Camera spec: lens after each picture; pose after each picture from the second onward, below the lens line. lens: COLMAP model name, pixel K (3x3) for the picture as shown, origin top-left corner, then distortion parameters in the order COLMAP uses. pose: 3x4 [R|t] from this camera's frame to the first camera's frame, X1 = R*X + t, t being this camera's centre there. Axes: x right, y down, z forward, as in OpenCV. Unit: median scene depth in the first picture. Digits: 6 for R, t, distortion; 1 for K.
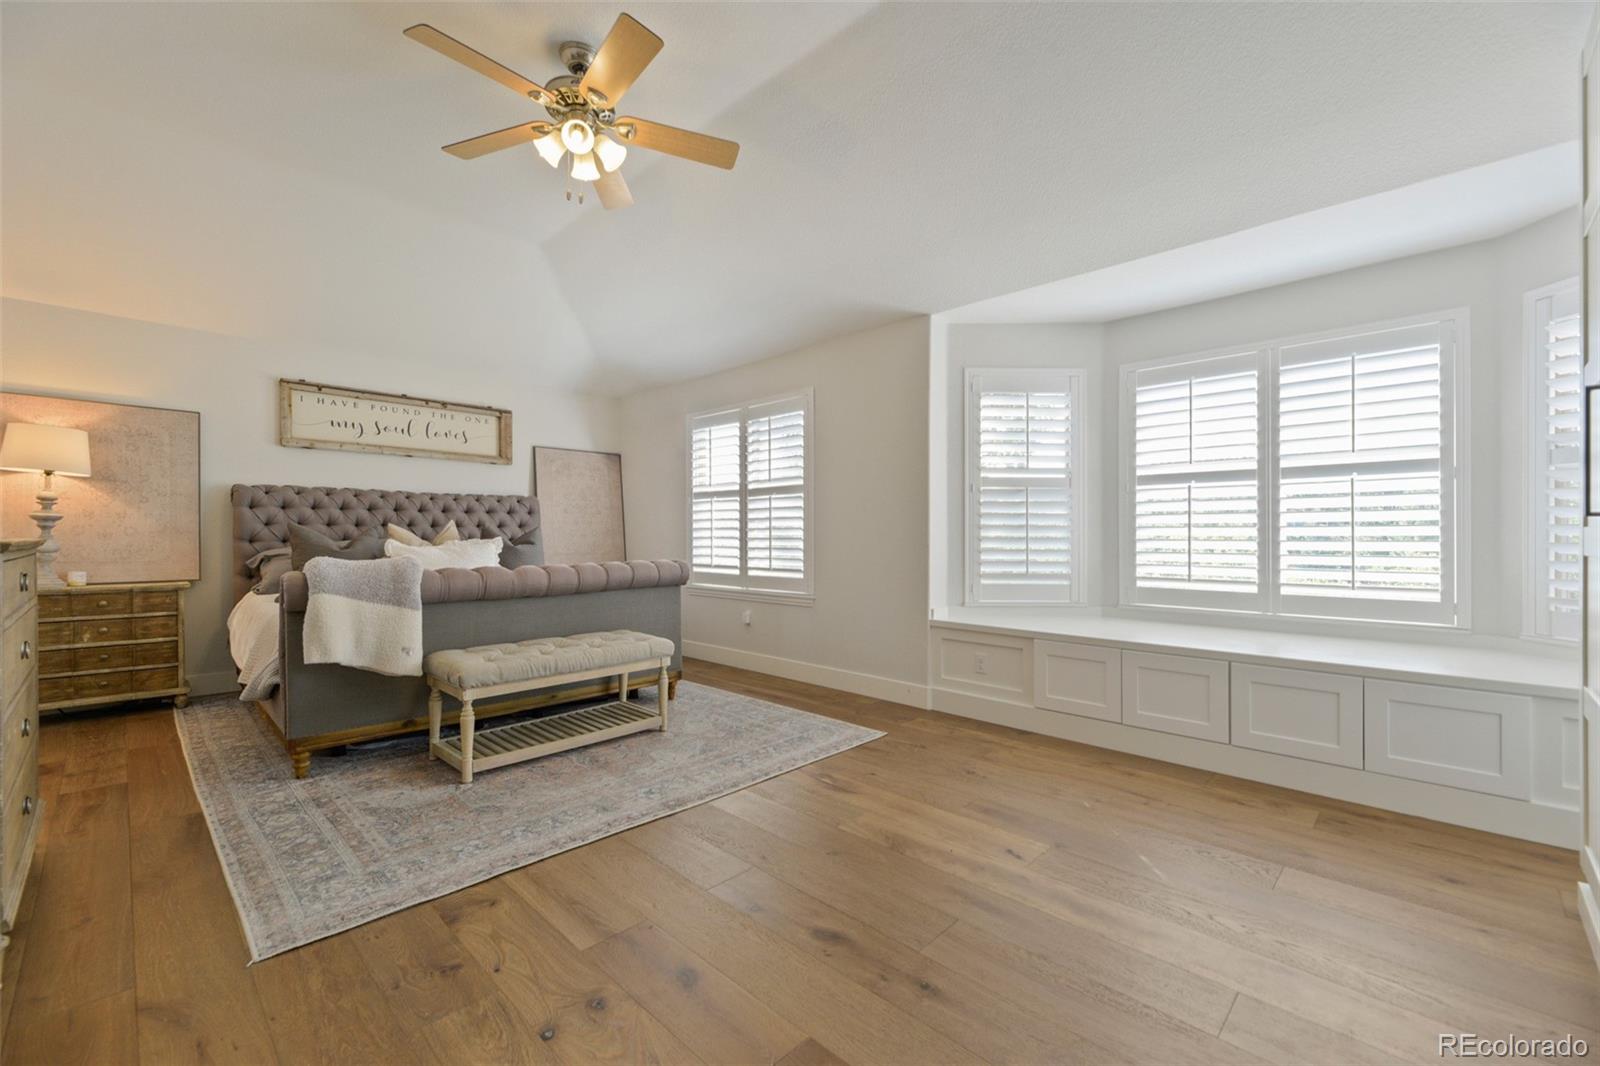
lens RADIAL K [[653.7, 0, 795.4], [0, 653.7, 540.7], [0, 0, 1]] dist [0.014579, -0.001829]
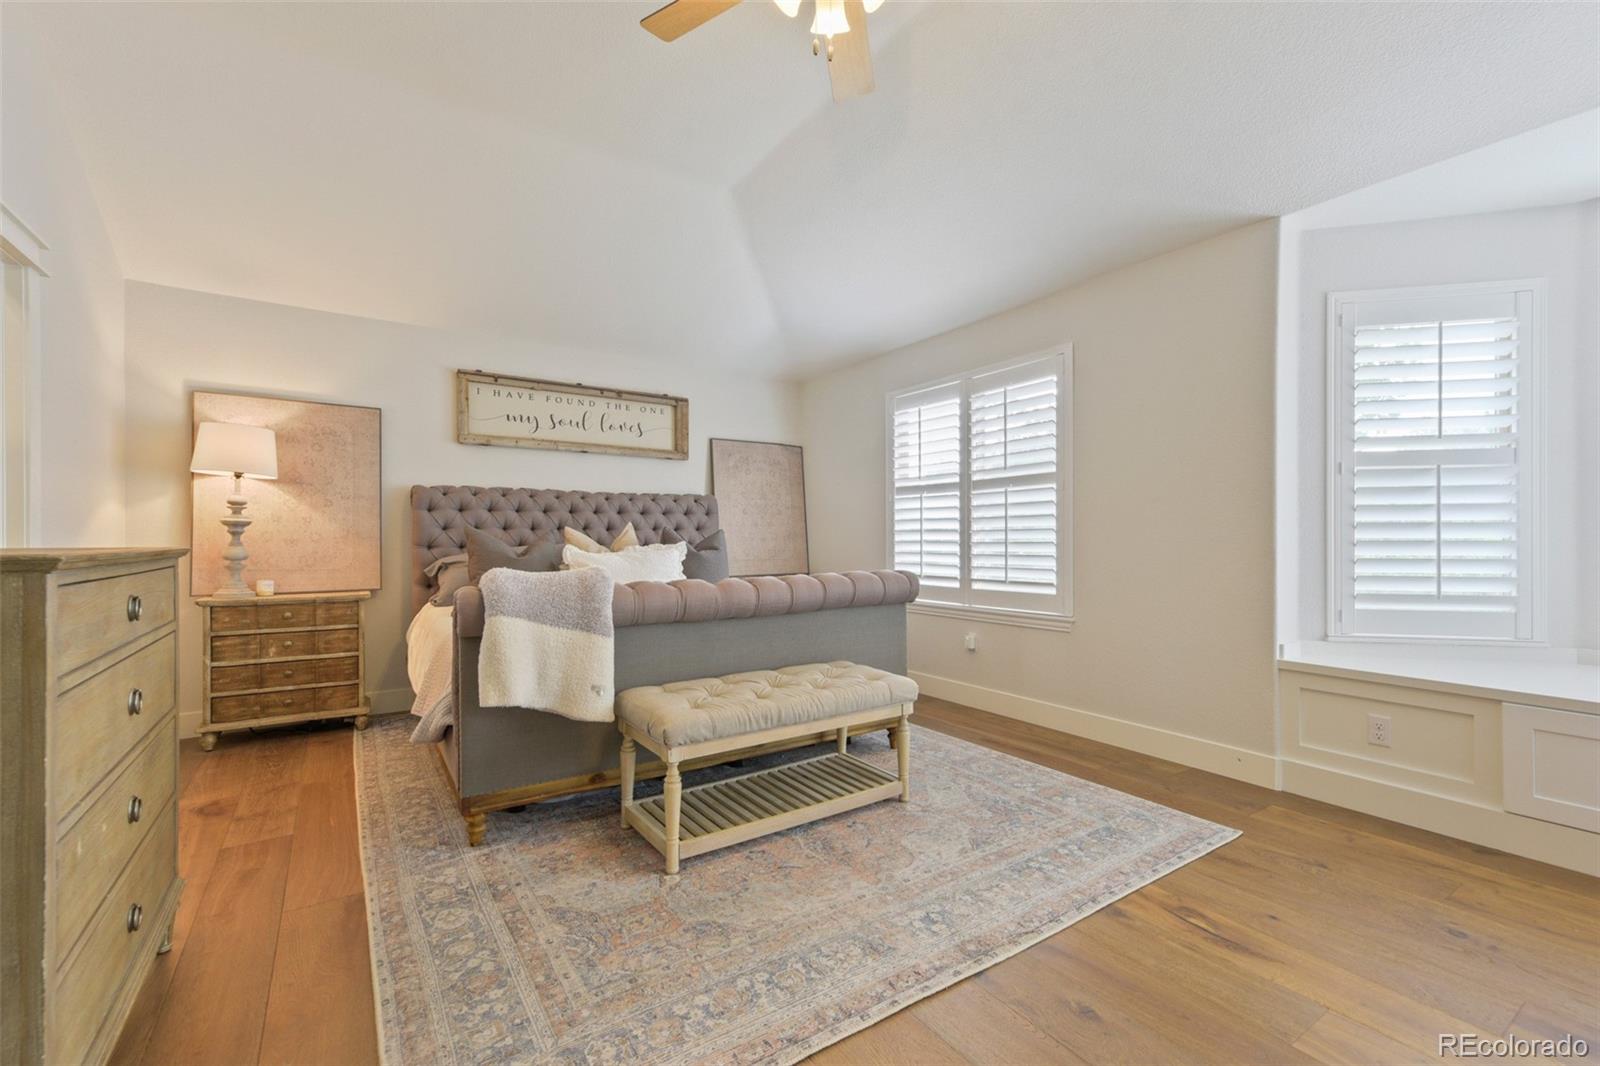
lens RADIAL K [[680.3, 0, 805.4], [0, 680.3, 539.7], [0, 0, 1]] dist [0.024619, 0.000156]
pose [[0.980368, -0.003661, -0.197144, -0.147578], [0.002275, 0.999971, -0.007258, -0.002048], [0.197165, 0.006667, 0.980348, 0.199502]]
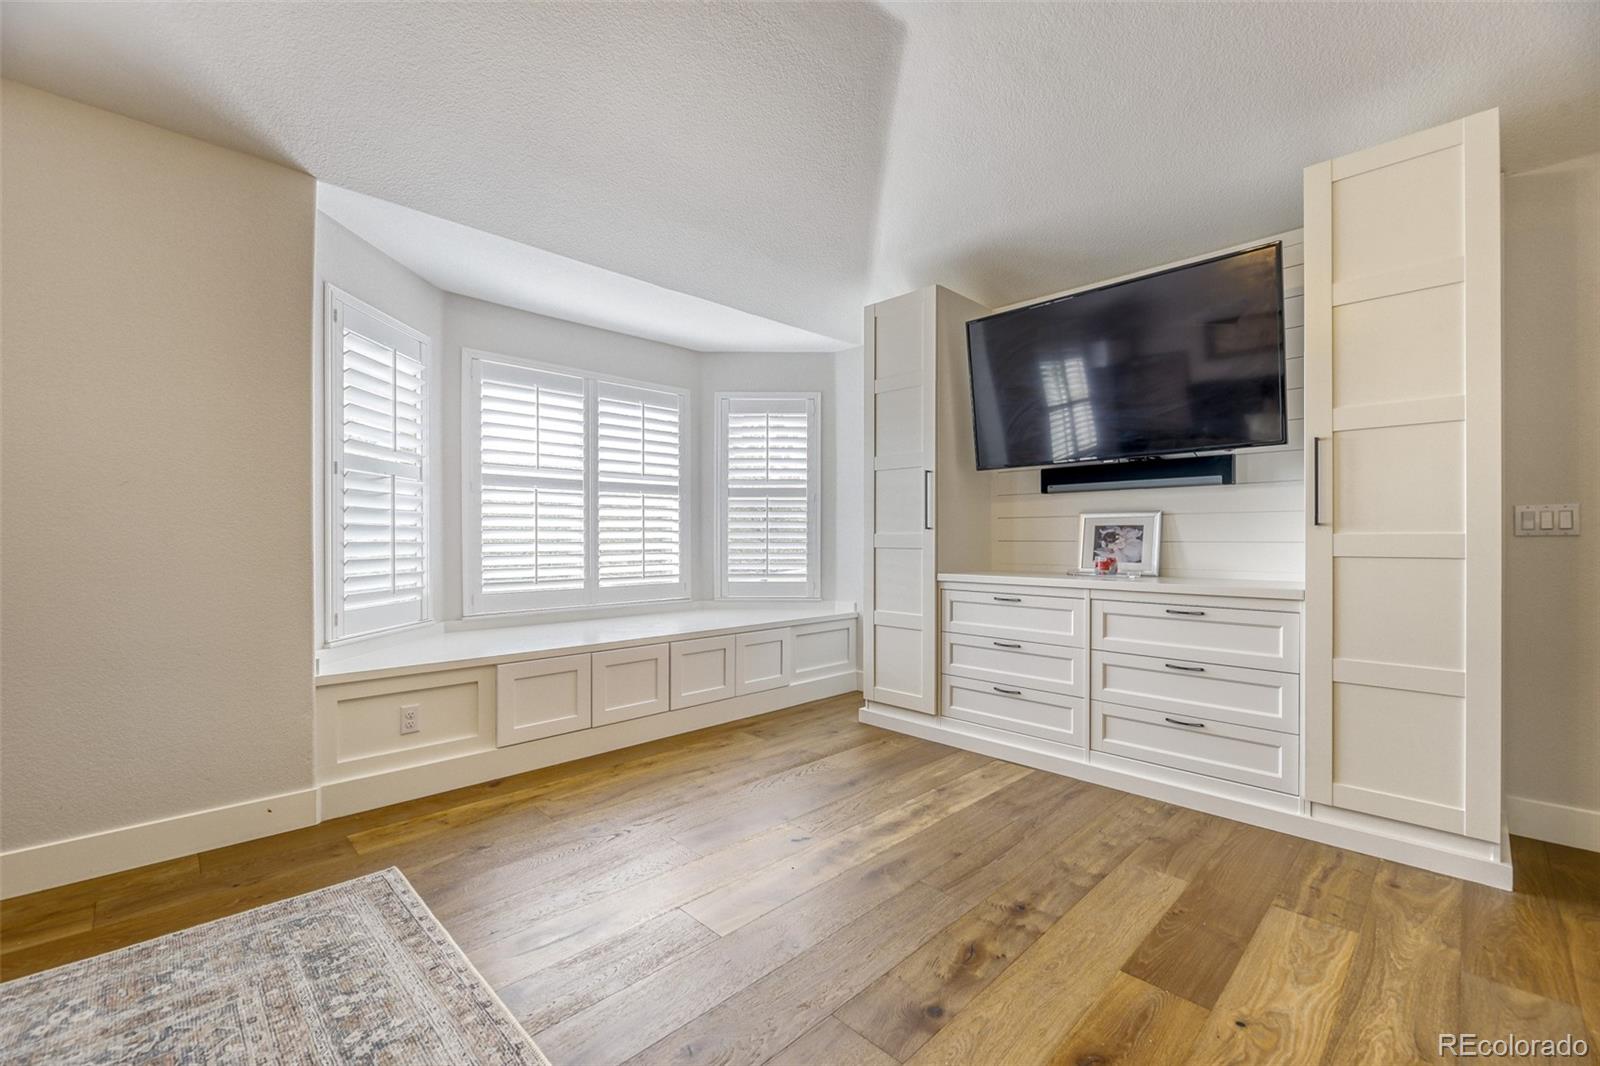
lens RADIAL K [[673.2, 0, 785.6], [0, 673.2, 538.5], [0, 0, 1]] dist [0.011002, -0.001938]
pose [[0.032744, -0.001564, 0.999463, -0.437406], [0.010641, 0.999943, 0.001216, -0.004883], [-0.999407, 0.010596, 0.032758, 0.571977]]
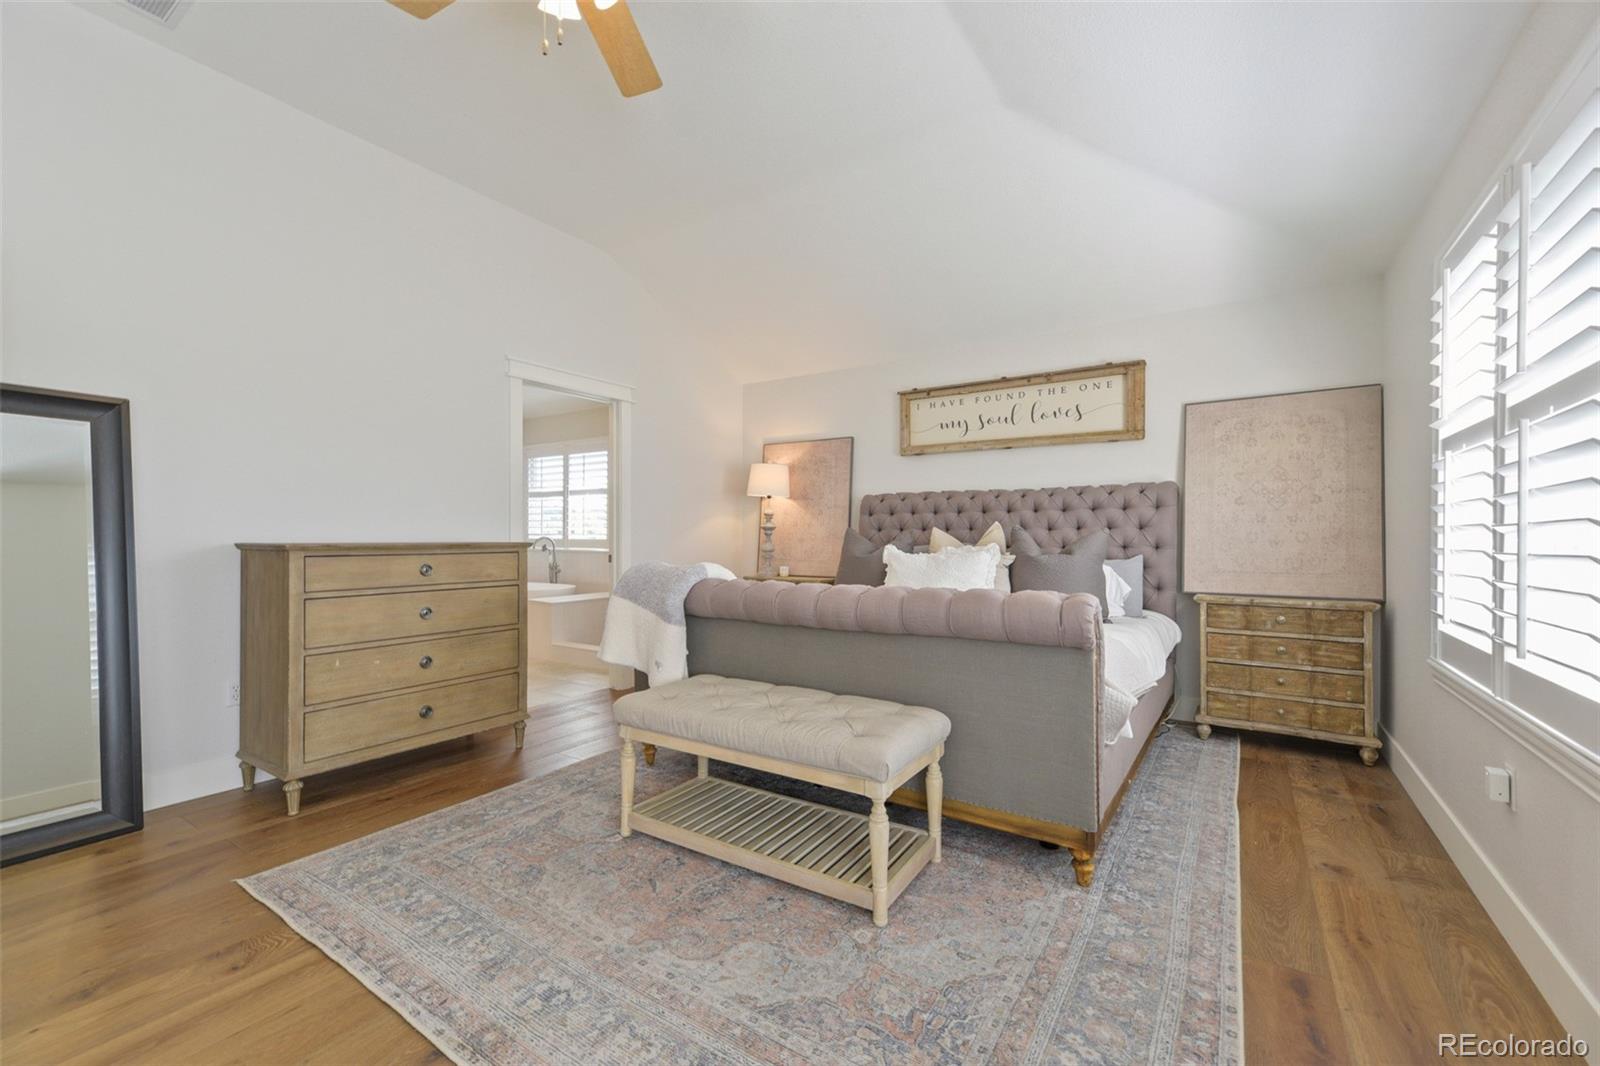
lens RADIAL K [[653.7, 0, 799.7], [0, 653.7, 543.1], [0, 0, 1]] dist [0.014579, -0.001829]
pose [[0.192933, 0.007576, -0.981183, 0.270460], [-0.010134, 0.999932, 0.005729, -0.009799], [0.981160, 0.008838, 0.192997, 0.784816]]
